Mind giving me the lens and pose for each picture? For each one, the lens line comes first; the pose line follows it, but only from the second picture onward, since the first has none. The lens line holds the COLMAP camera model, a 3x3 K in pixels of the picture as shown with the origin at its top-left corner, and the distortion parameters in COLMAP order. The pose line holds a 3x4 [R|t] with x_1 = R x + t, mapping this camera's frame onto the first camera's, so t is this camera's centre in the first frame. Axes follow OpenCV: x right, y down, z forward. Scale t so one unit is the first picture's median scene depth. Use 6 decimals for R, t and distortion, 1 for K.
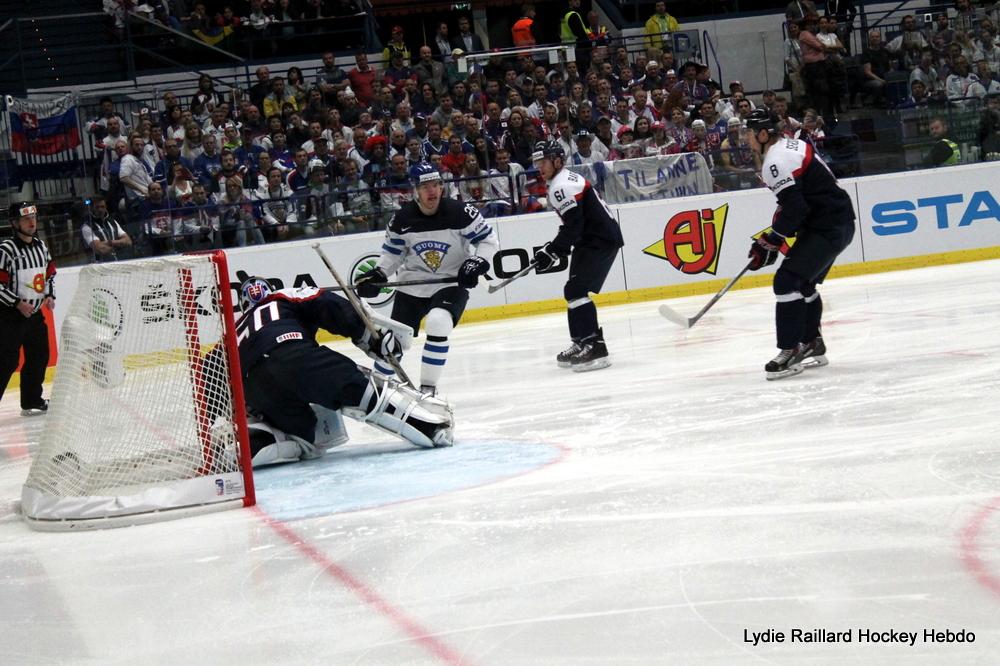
lens RADIAL K [[2557.1, 0, 506.4], [0, 2557.1, 324.6], [0, 0, 1]] dist [0.163121, 0.000000]
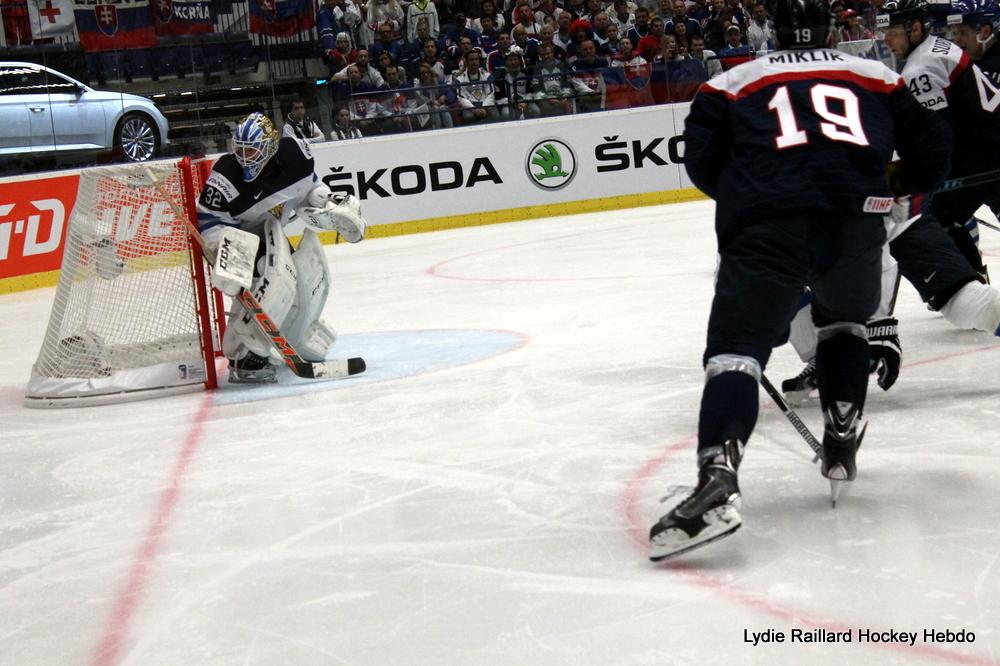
lens RADIAL K [[2557.1, 0, 504.6], [0, 2557.1, 328.7], [0, 0, 1]] dist [0.163121, 0.000000]
pose [[0.989673, 0.020912, -0.141810, 0.074340], [-0.013045, 0.998335, 0.056183, -0.008182], [0.142749, -0.053753, 0.988298, -0.034324]]
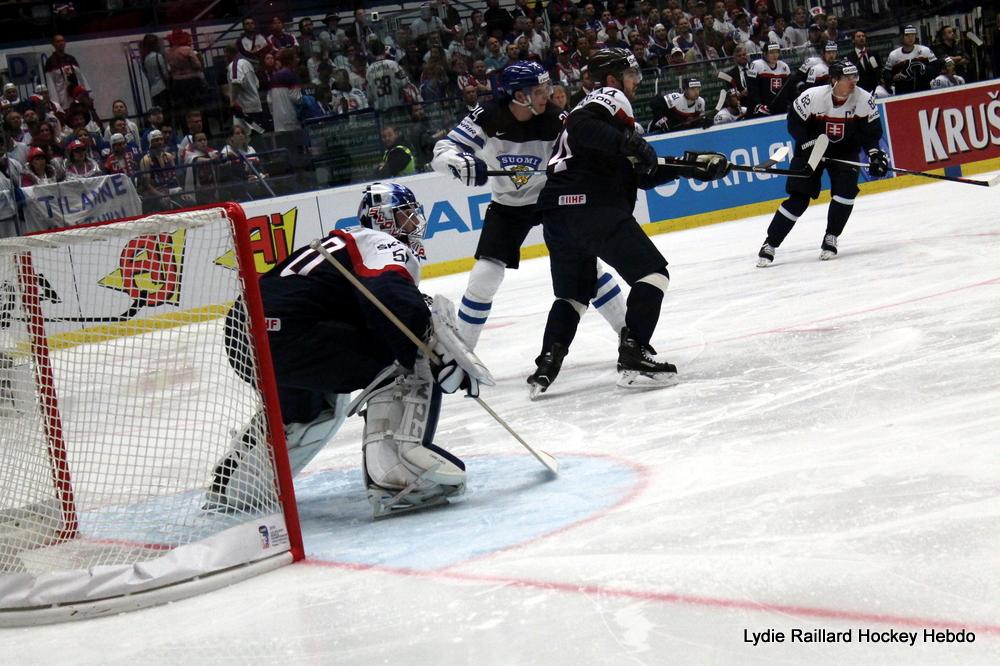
lens RADIAL K [[2557.1, 0, 492.3], [0, 2557.1, 299.9], [0, 0, 1]] dist [0.163121, 0.000000]
pose [[0.939756, -0.058798, 0.336751, -0.113795], [0.071291, 0.997146, -0.024842, 0.008268], [-0.334330, 0.047353, 0.941266, 0.127210]]
